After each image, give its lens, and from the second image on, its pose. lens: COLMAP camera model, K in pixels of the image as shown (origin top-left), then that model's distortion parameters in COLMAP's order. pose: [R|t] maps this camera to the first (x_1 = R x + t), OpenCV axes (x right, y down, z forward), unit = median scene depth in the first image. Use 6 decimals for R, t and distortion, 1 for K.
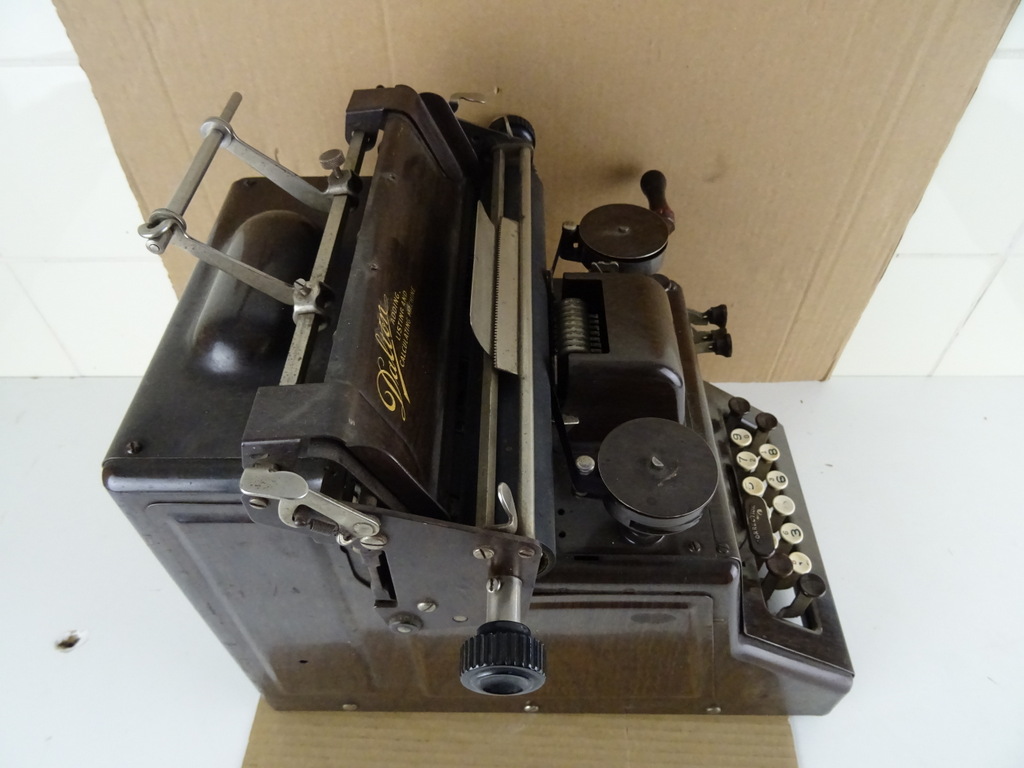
lens RADIAL K [[742.4, 0, 512.3], [0, 742.4, 377.5], [0, 0, 1]] dist [0.003324, -0.005443]
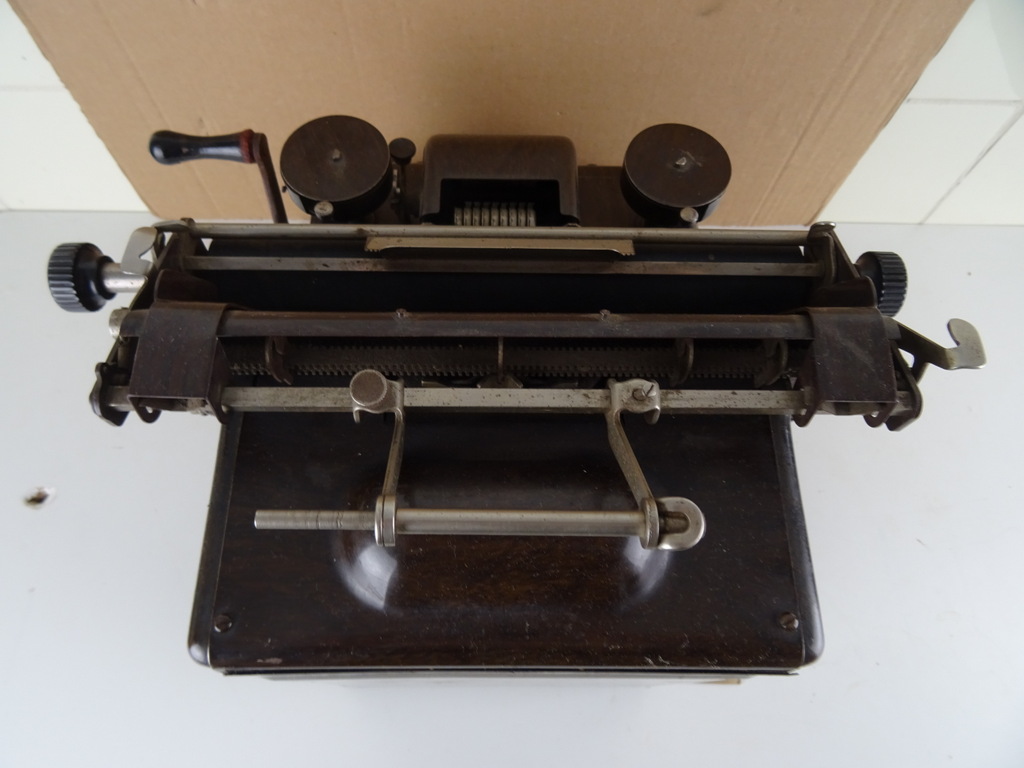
lens RADIAL K [[742.4, 0, 506.7], [0, 742.4, 370.7], [0, 0, 1]] dist [0.003324, -0.005443]
pose [[0.999776, 0.014307, 0.015565, 0.031518], [-0.018426, 0.950642, 0.309741, -0.133626], [-0.010365, -0.309959, 0.950693, 0.065577]]
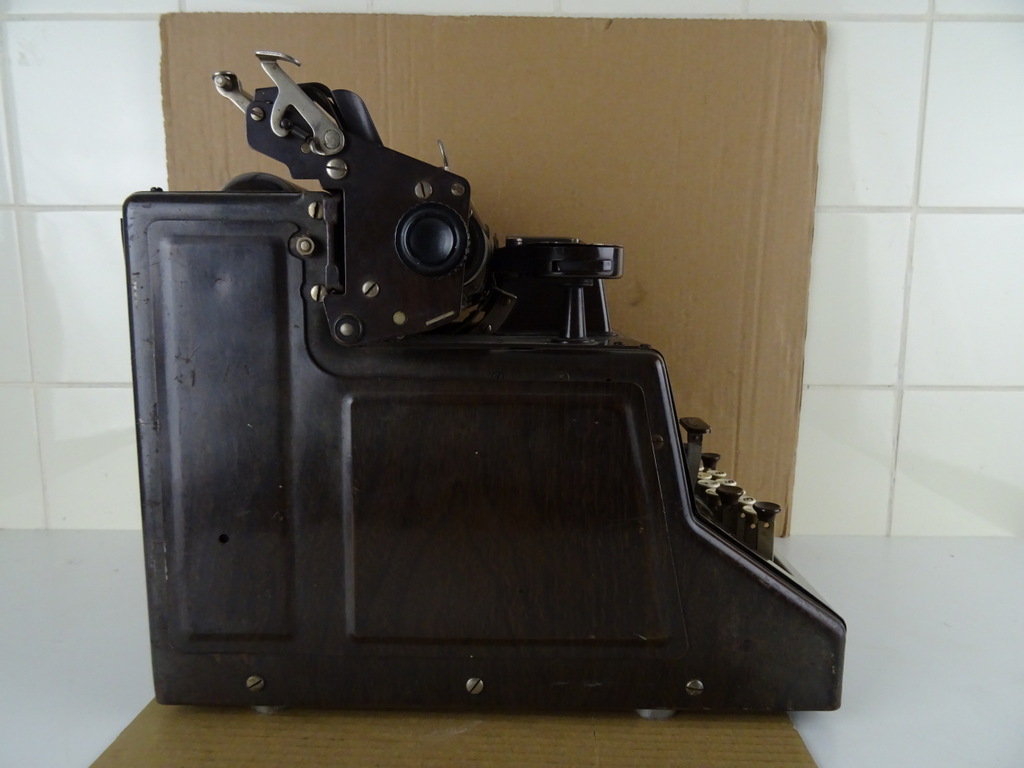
lens RADIAL K [[742.4, 0, 512.7], [0, 742.4, 375.8], [0, 0, 1]] dist [0.003324, -0.005443]
pose [[0.999912, 0.009861, 0.008836, 0.050039], [-0.001574, 0.751108, -0.660177, 0.642795], [-0.013147, 0.660105, 0.751058, 0.133198]]
